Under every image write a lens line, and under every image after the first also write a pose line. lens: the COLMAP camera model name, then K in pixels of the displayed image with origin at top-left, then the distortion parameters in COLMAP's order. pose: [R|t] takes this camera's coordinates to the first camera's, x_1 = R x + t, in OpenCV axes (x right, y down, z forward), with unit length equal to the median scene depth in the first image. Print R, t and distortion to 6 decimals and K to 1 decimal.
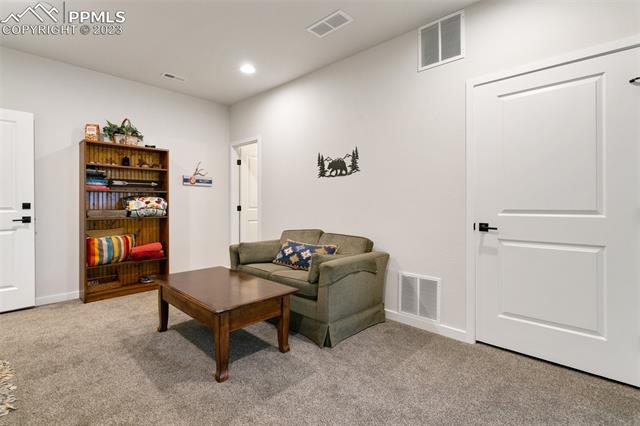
lens RADIAL K [[300.5, 0, 315.0], [0, 300.5, 204.4], [0, 0, 1]] dist [-0.003161, 0.002805]
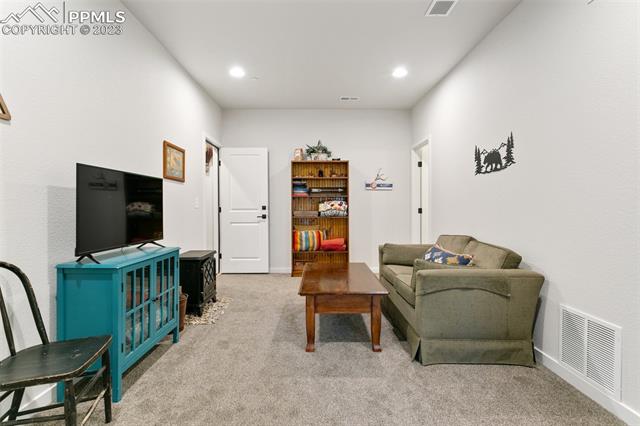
lens RADIAL K [[300.5, 0, 316.7], [0, 300.5, 209.4], [0, 0, 1]] dist [-0.003161, 0.002805]
pose [[0.699172, 0.005938, -0.714929, 0.315615], [0.000557, 0.999961, 0.008850, -0.000169], [0.714953, -0.006586, 0.699141, 0.093715]]
